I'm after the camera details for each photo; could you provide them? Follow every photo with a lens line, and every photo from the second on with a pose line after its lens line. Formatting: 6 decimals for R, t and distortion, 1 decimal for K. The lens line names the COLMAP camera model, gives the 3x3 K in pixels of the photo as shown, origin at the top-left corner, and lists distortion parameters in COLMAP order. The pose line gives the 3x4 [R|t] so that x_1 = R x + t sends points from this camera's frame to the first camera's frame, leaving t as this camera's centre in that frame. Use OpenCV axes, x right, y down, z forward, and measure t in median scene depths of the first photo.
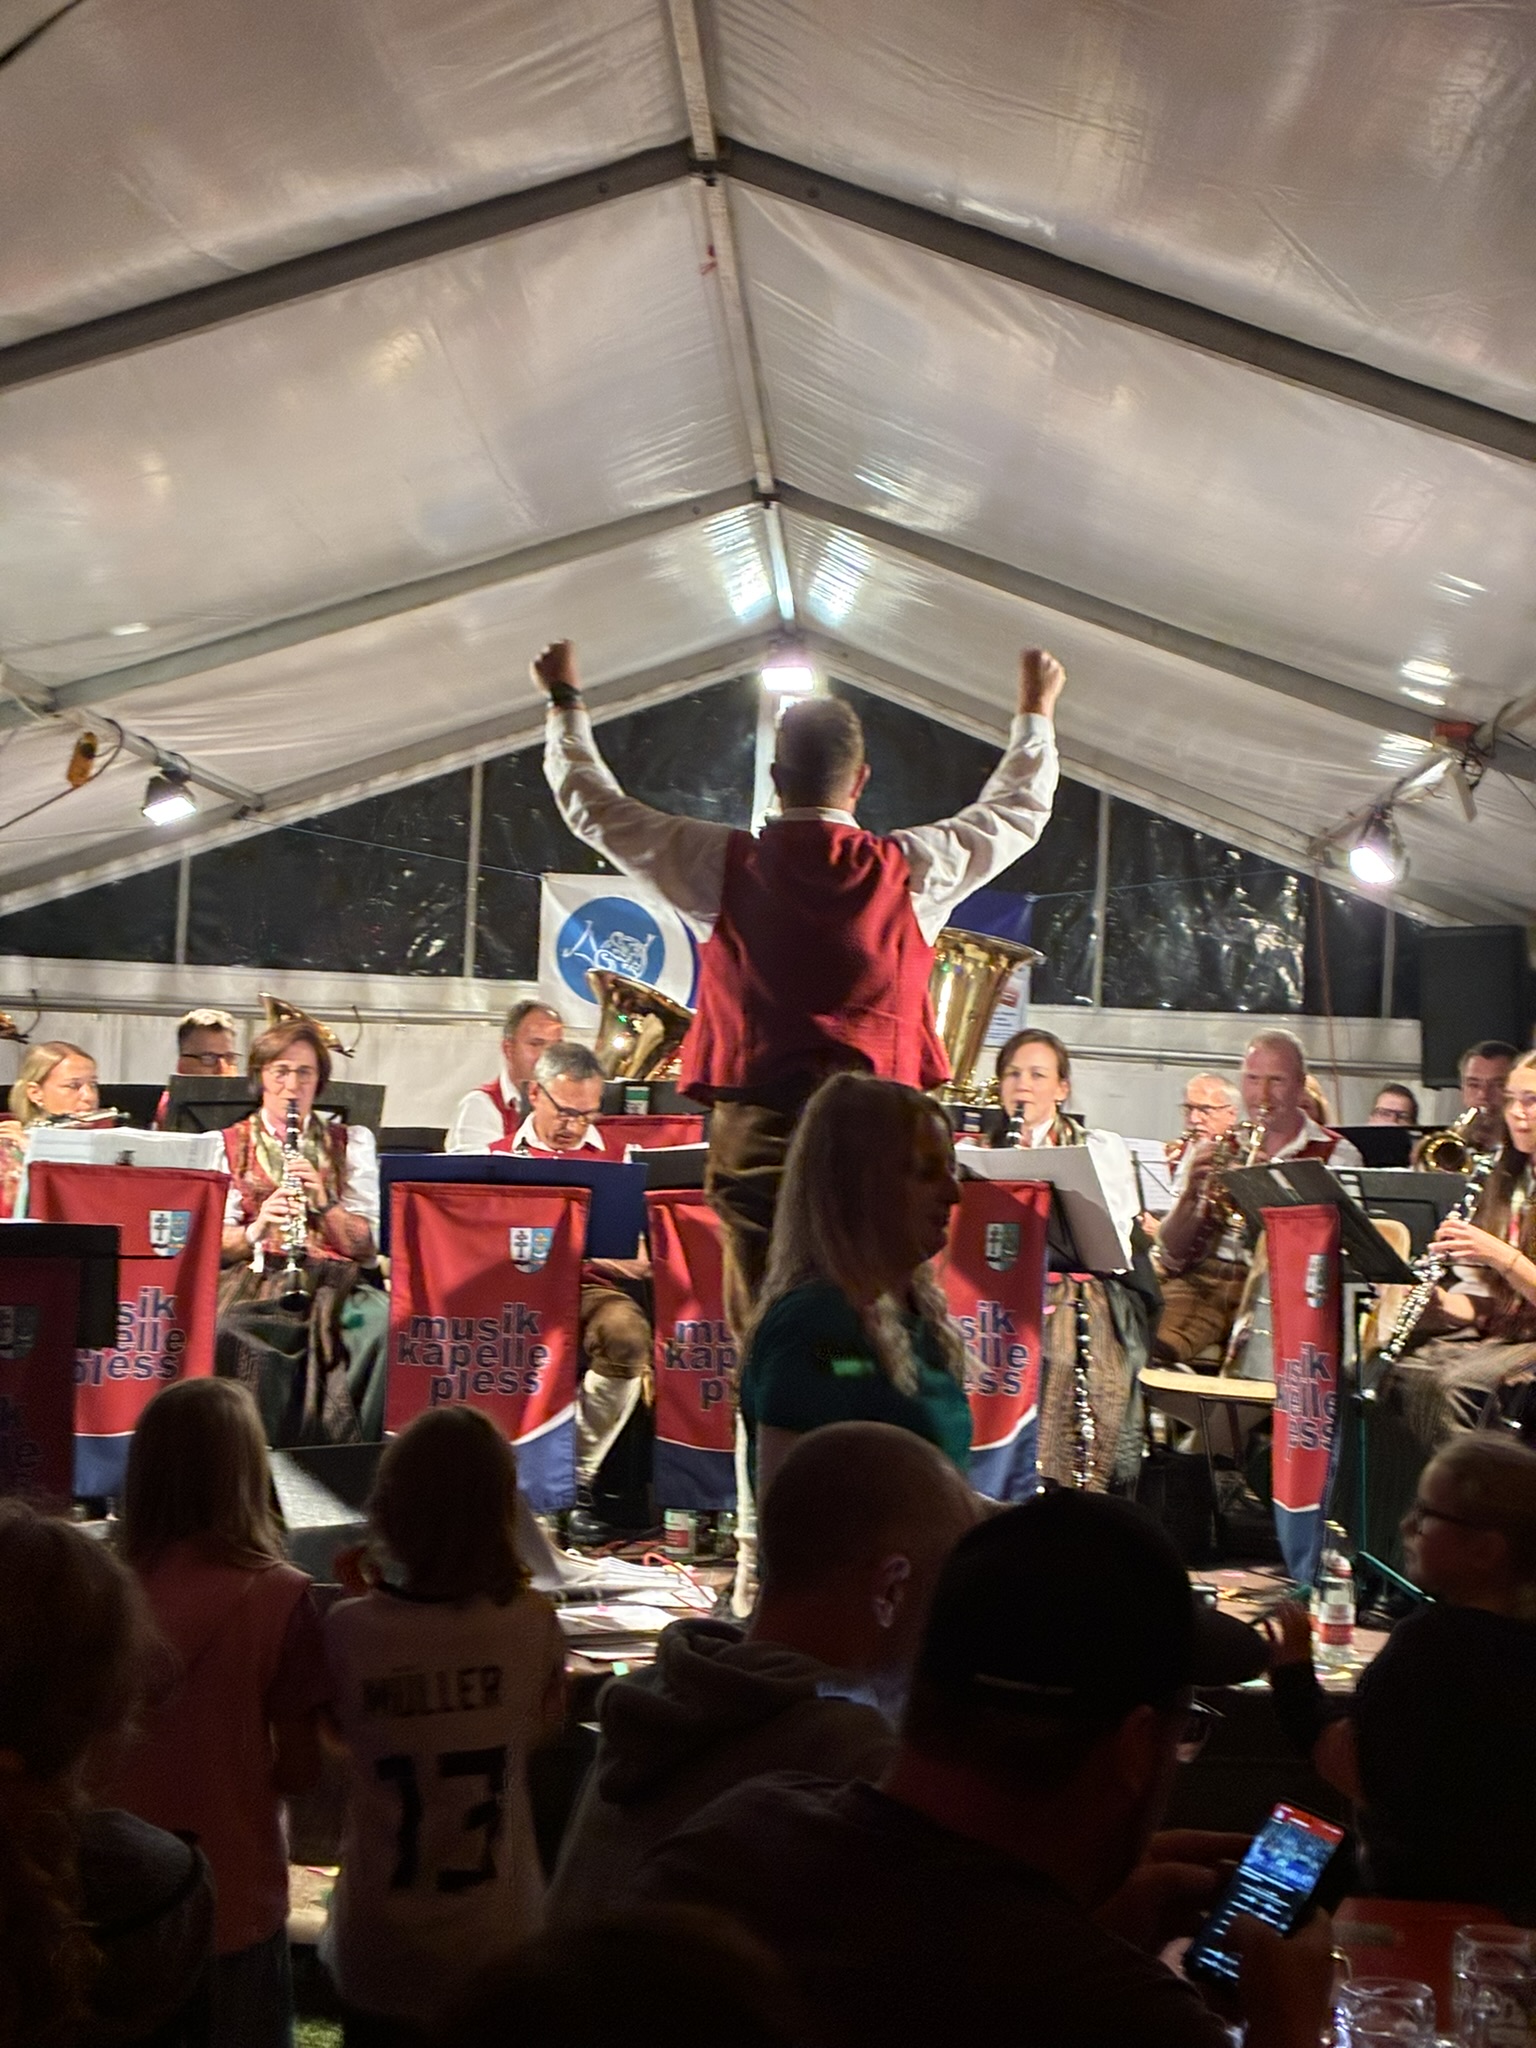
lens RADIAL K [[3130.2, 0, 768.0], [0, 3130.2, 1024.0], [0, 0, 1]] dist [0.129932, -1.042899]
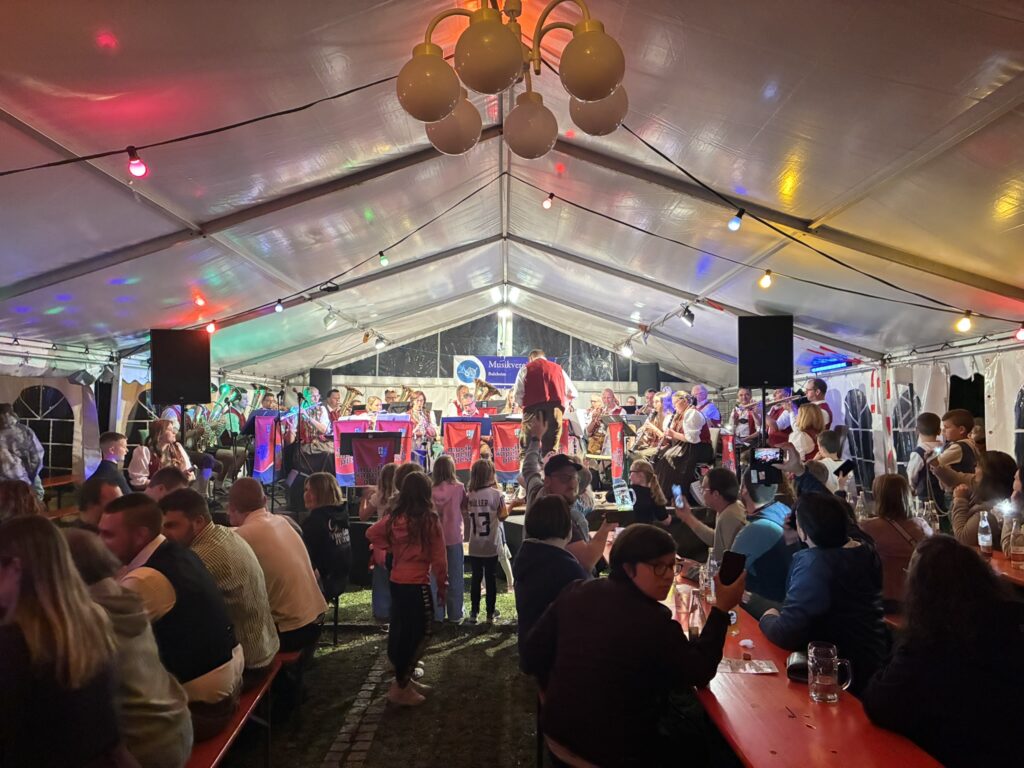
lens RADIAL K [[786.5, 0, 512.0], [0, 786.5, 384.0], [0, 0, 1]] dist [0.074598, 0.001326]
pose [[0.998673, -0.025065, 0.044998, -0.044249], [0.024589, 0.999636, 0.011092, -0.018080], [-0.045260, -0.009970, 0.998925, -0.226115]]
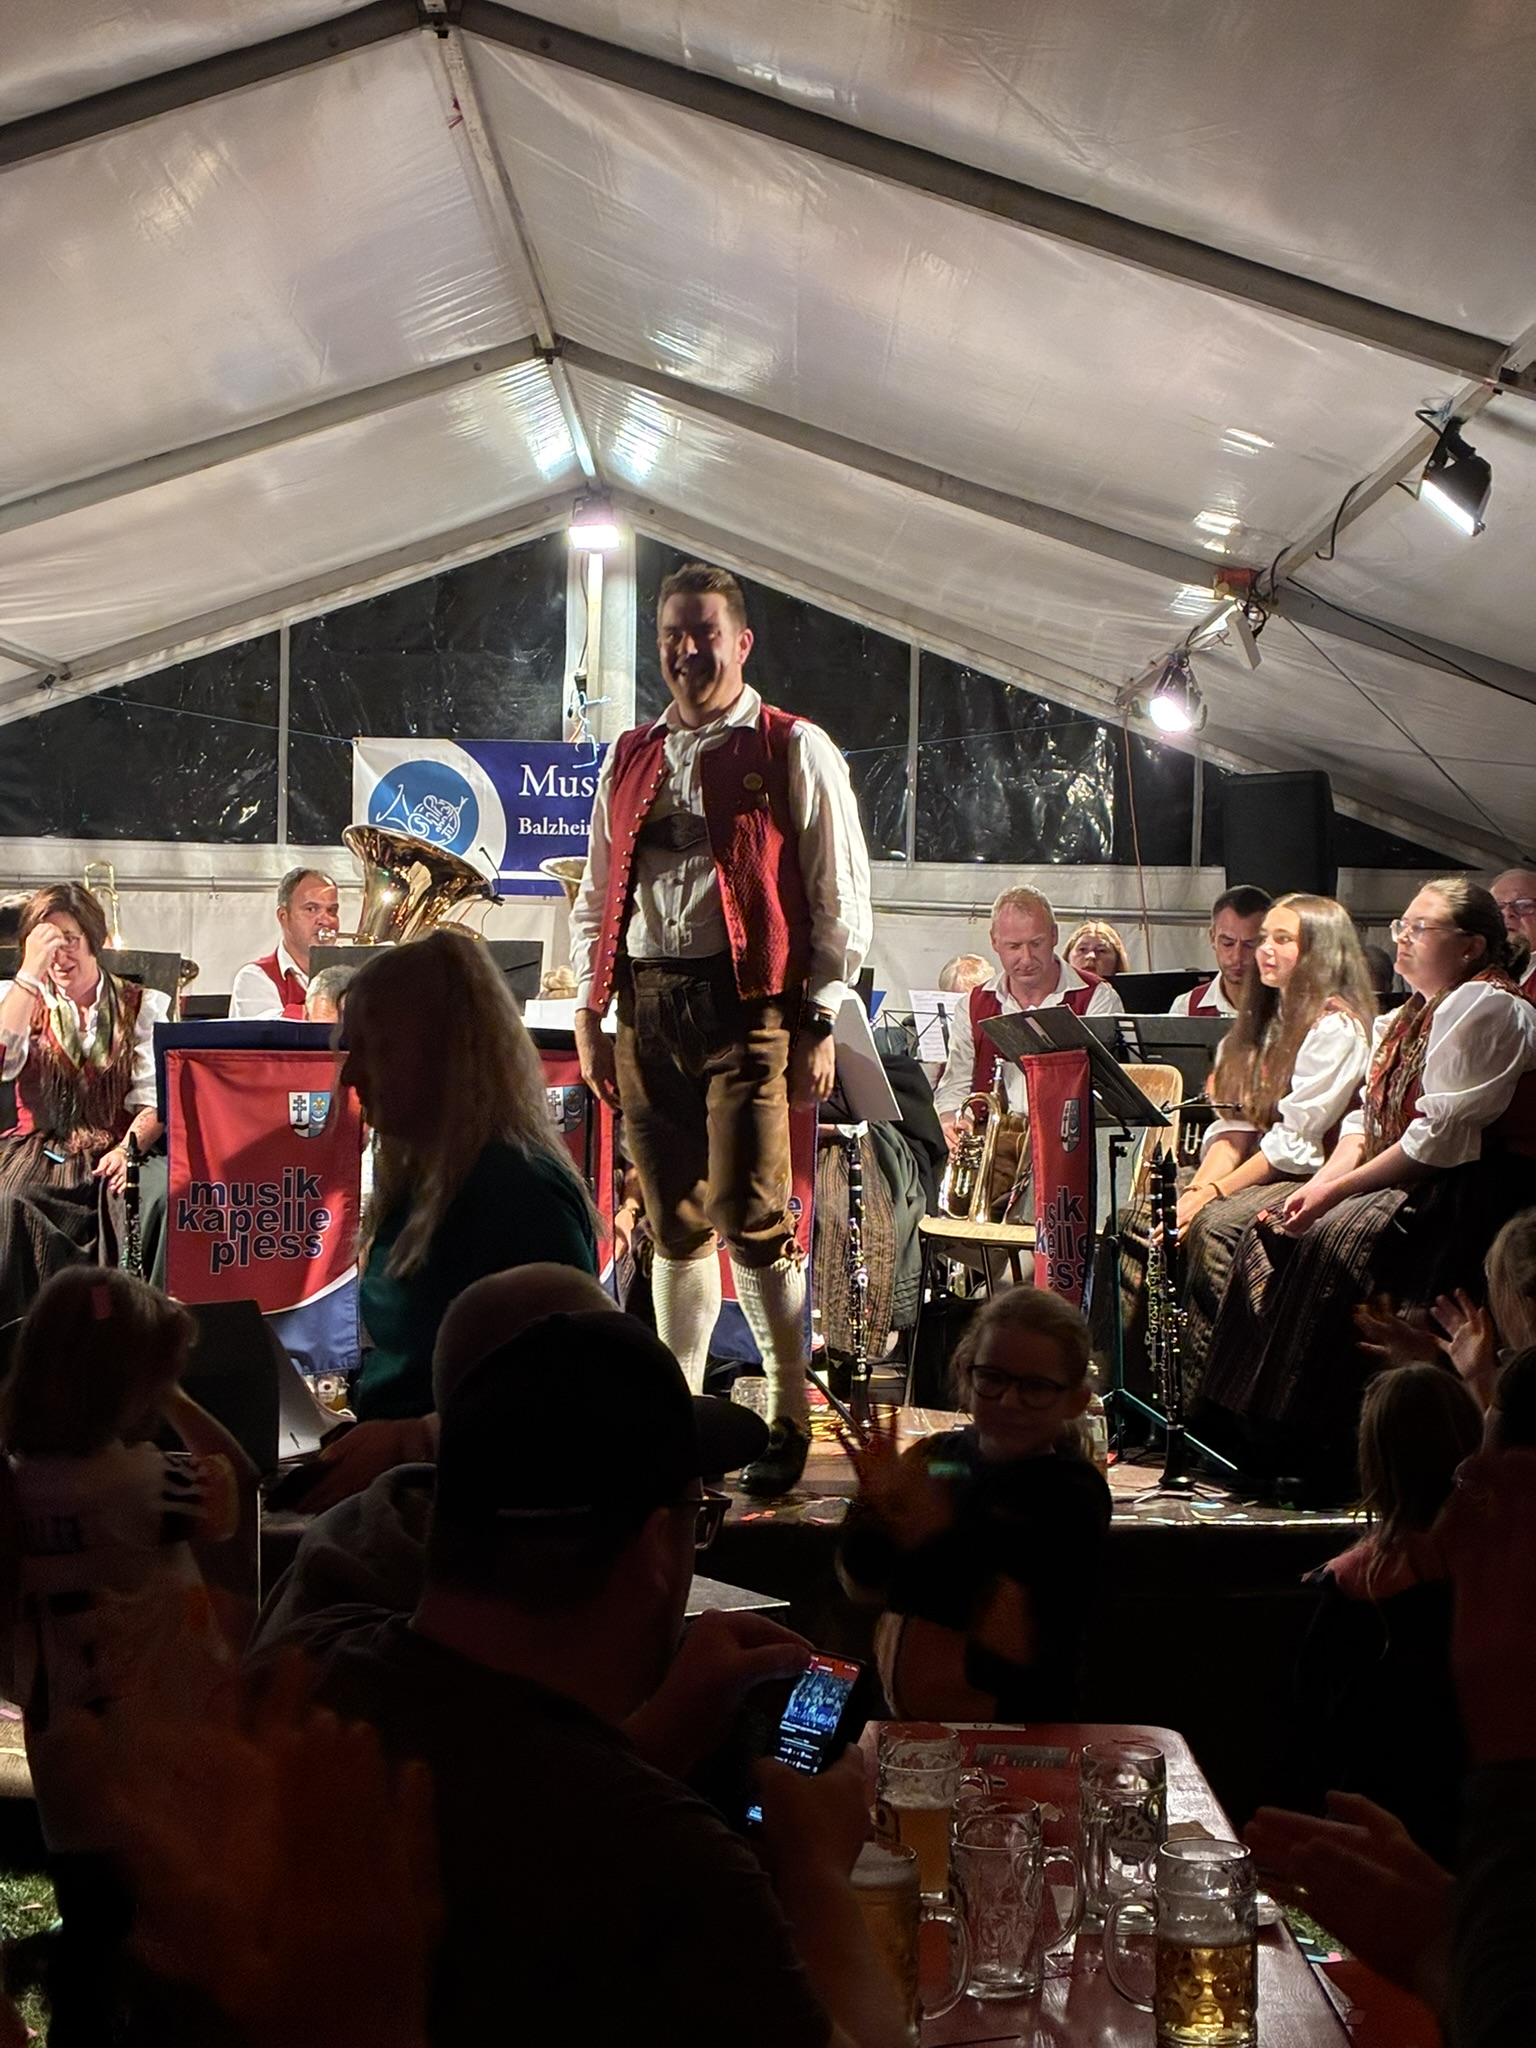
lens RADIAL K [[3130.2, 0, 768.0], [0, 3130.2, 1024.0], [0, 0, 1]] dist [0.129932, -1.042899]
pose [[0.999104, -0.021836, 0.036241, 0.024661], [0.020219, 0.998809, 0.044400, 0.001299], [-0.037167, -0.043627, 0.998356, -0.003097]]
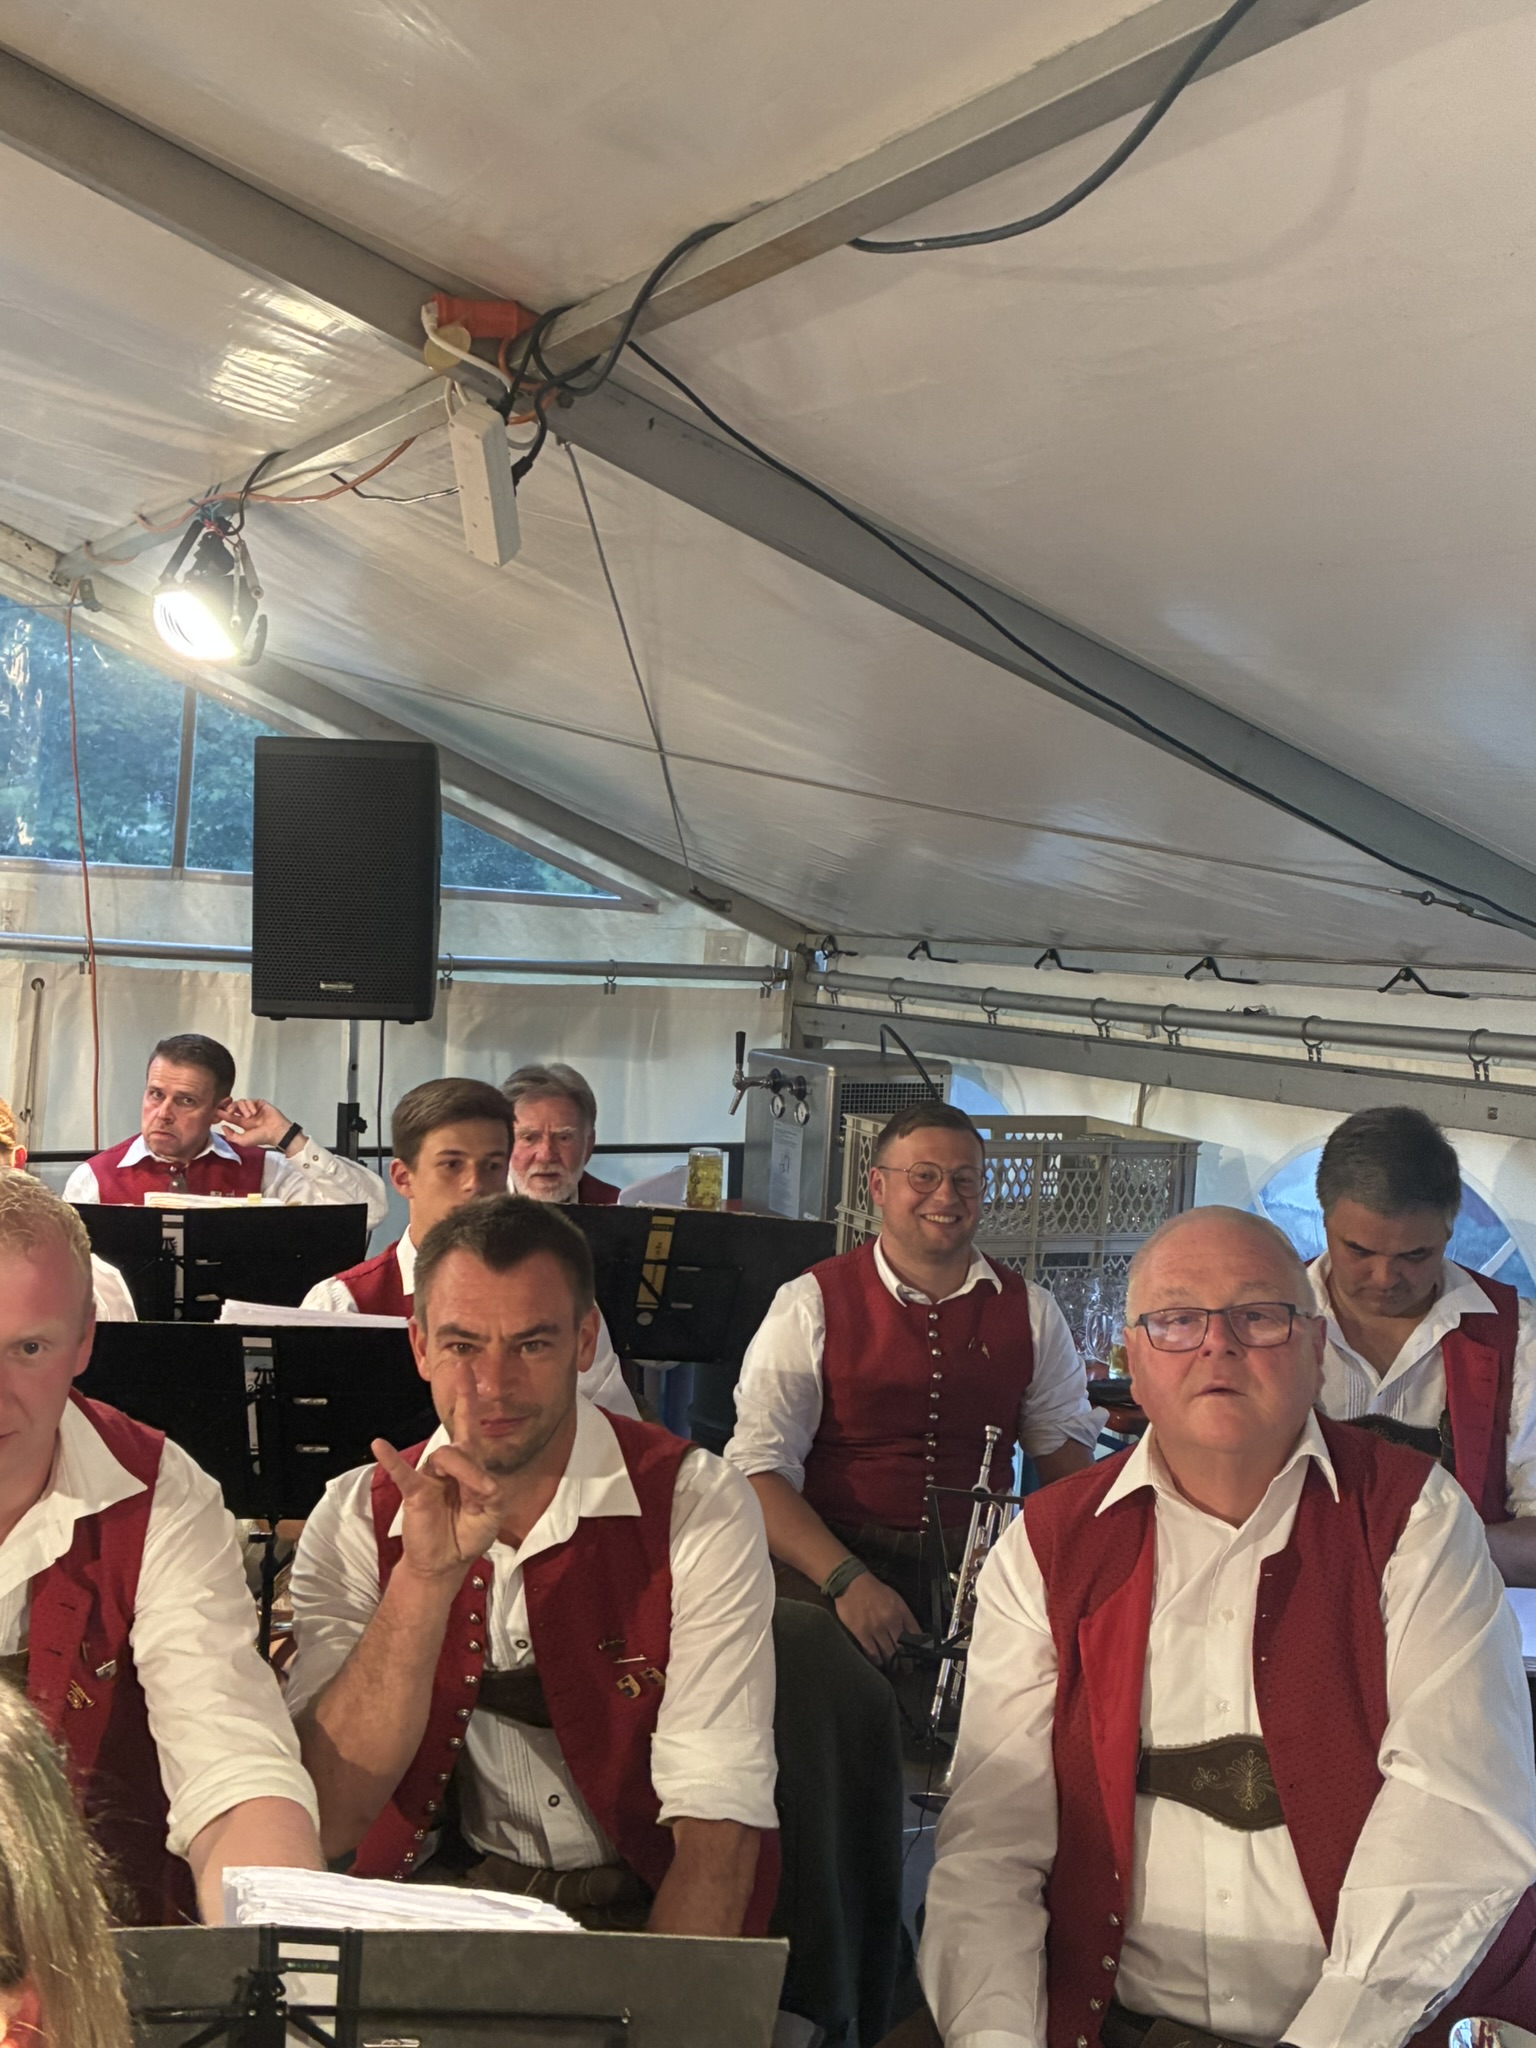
lens RADIAL K [[2379.1, 0, 768.0], [0, 2379.1, 1024.0], [0, 0, 1]] dist [0.001306, -0.046782]
pose [[0.889470, -0.000167, 0.456993, 0.100774], [-0.061268, 0.990929, 0.119612, -0.038718], [-0.452867, -0.134390, 0.881391, 0.617303]]
